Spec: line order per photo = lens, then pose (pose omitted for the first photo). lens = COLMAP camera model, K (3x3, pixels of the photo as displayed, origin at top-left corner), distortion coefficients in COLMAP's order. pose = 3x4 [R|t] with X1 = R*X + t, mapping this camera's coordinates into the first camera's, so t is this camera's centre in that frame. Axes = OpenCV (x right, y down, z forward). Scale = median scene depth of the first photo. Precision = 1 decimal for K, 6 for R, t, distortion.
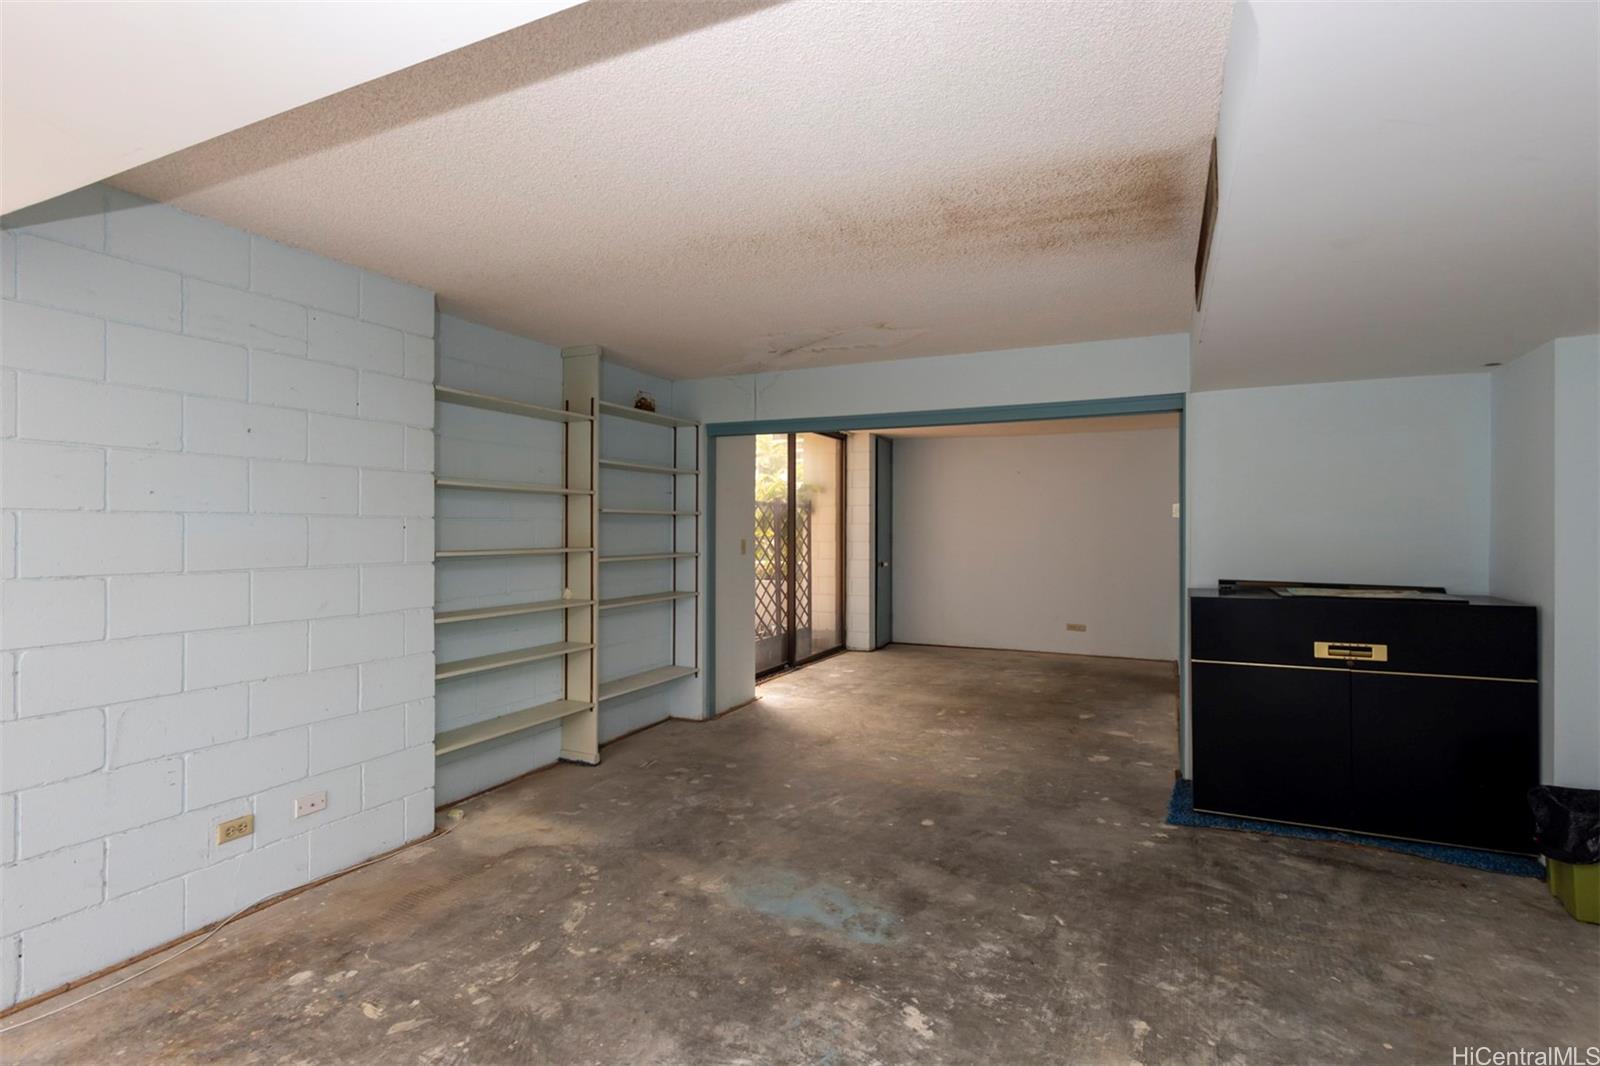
lens RADIAL K [[769.2, 0, 800.0], [0, 769.2, 533.0], [0, 0, 1]] dist [-0.001136, 0.011875]
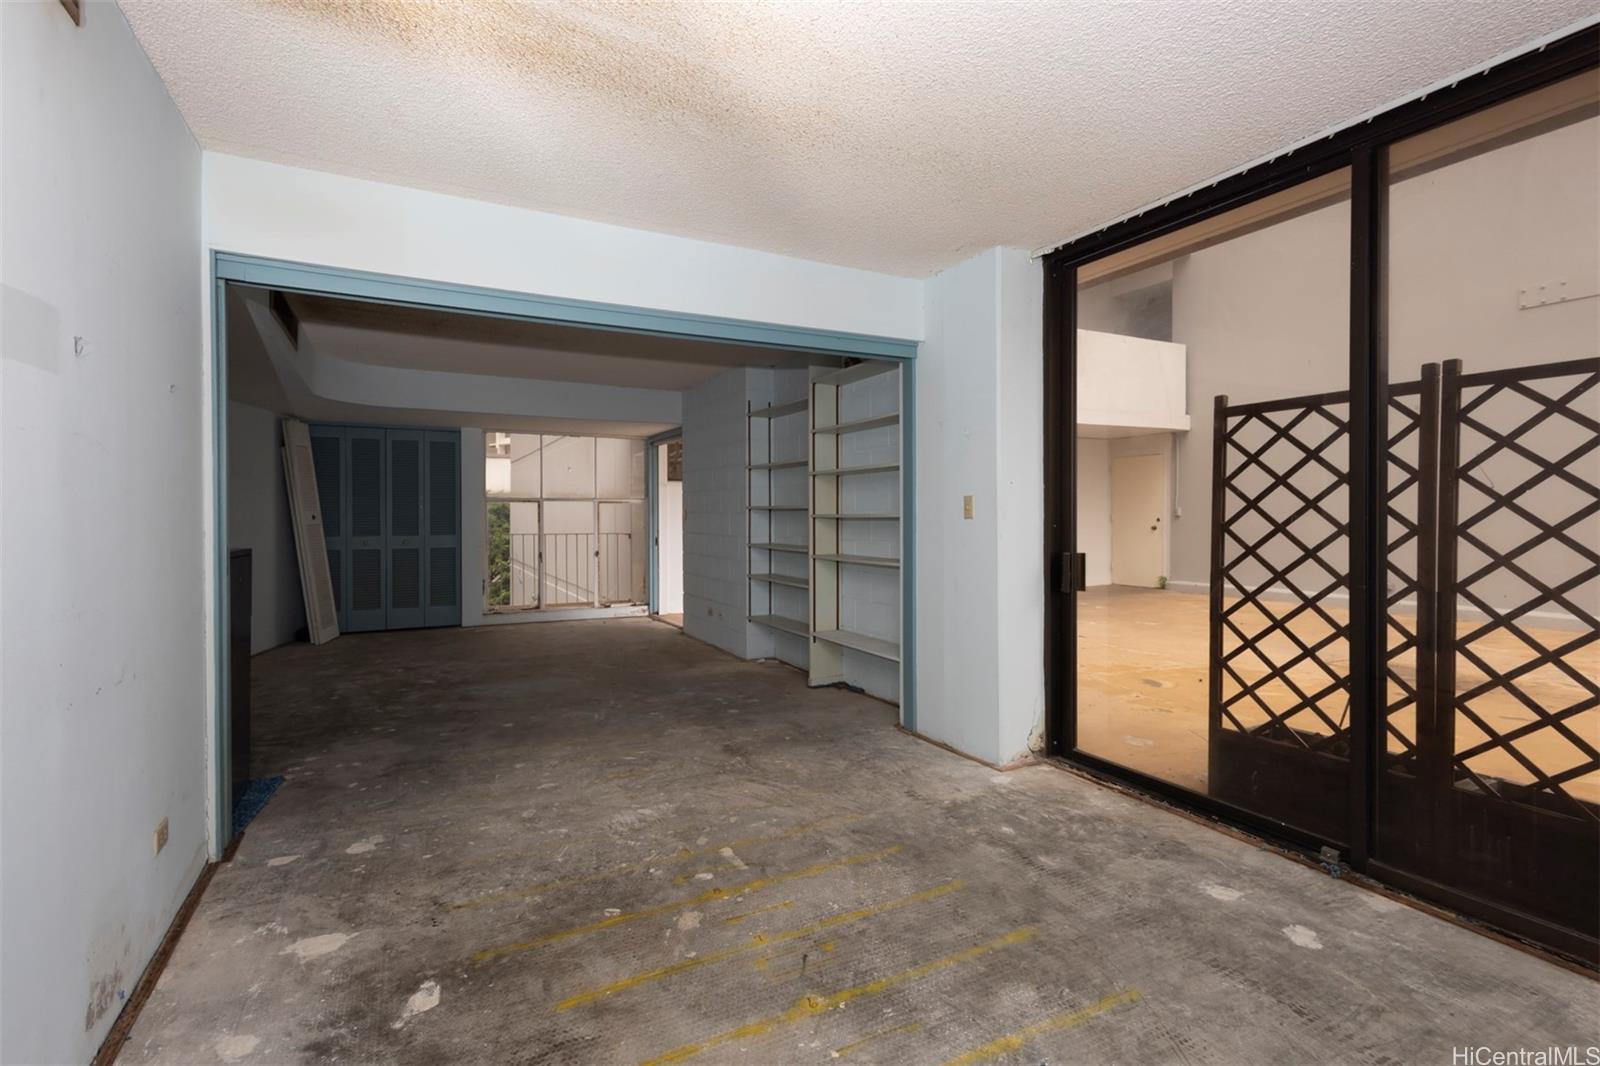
lens RADIAL K [[732.3, 0, 796.4], [0, 732.3, 525.6], [0, 0, 1]] dist [0.000296, -0.000176]
pose [[-0.598993, 0.008396, -0.800710, 0.675906], [-0.002184, 0.999924, 0.012119, 0.033170], [0.800751, 0.009008, -0.598930, 1.692726]]
